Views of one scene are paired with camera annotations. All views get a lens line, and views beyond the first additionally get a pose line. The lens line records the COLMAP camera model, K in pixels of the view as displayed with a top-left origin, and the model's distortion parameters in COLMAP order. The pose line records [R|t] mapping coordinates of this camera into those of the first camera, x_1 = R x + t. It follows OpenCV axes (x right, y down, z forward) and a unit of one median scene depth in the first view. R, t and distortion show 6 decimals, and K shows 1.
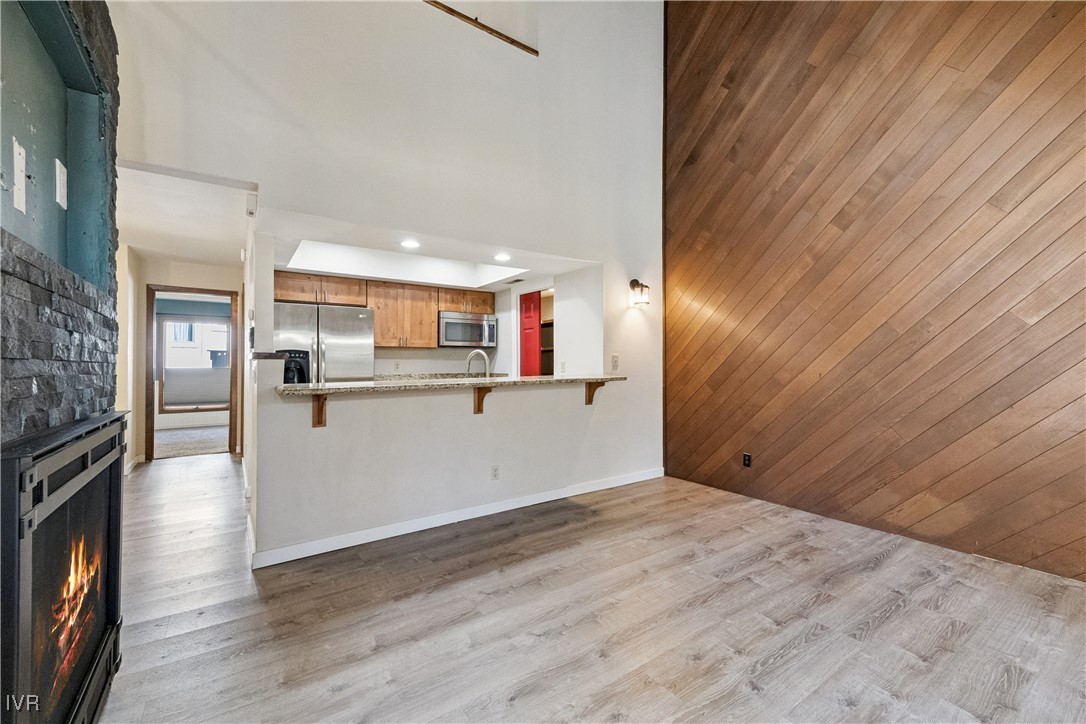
lens RADIAL K [[453.7, 0, 544.3], [0, 453.7, 358.0], [0, 0, 1]] dist [0.002569, -0.000006]
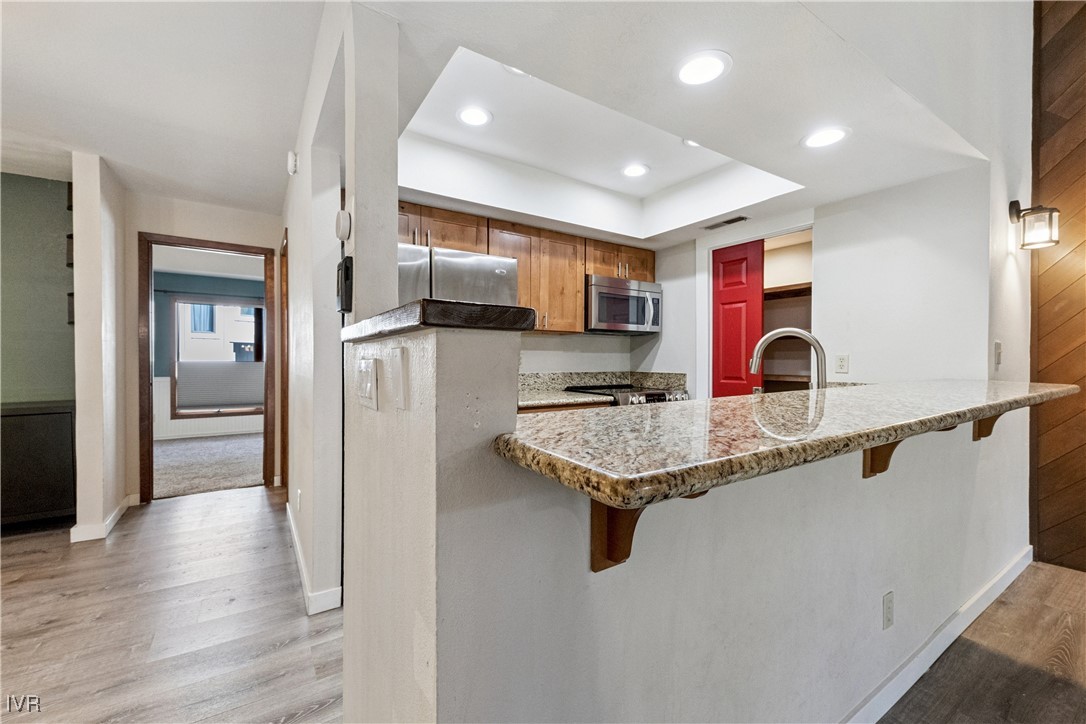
lens RADIAL K [[444.7, 0, 540.0], [0, 444.7, 365.2], [0, 0, 1]] dist [0.001028, 0.000075]
pose [[0.999520, 0.008083, -0.029898, -0.272137], [-0.007349, 0.999671, 0.024575, 0.008129], [0.030087, -0.024344, 0.999251, 0.364360]]
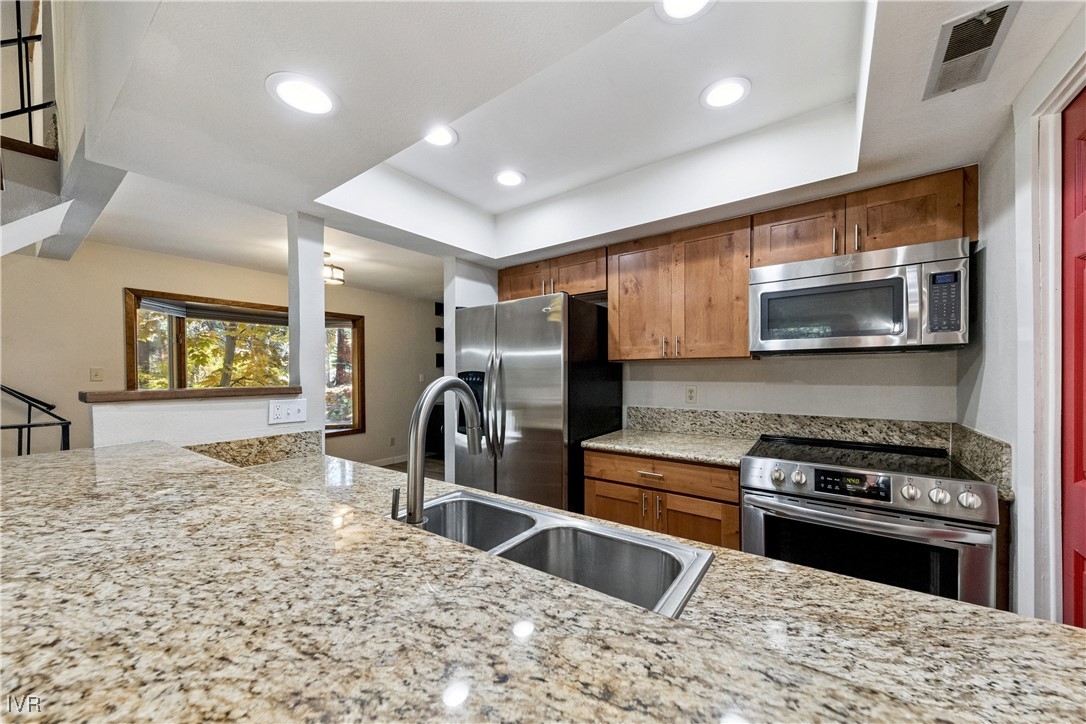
lens RADIAL K [[390.2, 0, 542.2], [0, 390.2, 370.4], [0, 0, 1]] dist [0.000560, -0.000050]
pose [[0.320484, 0.000616, -0.947254, 0.048516], [0.017602, 0.999823, 0.006606, -0.015686], [0.947090, -0.018791, 0.320417, 0.681060]]
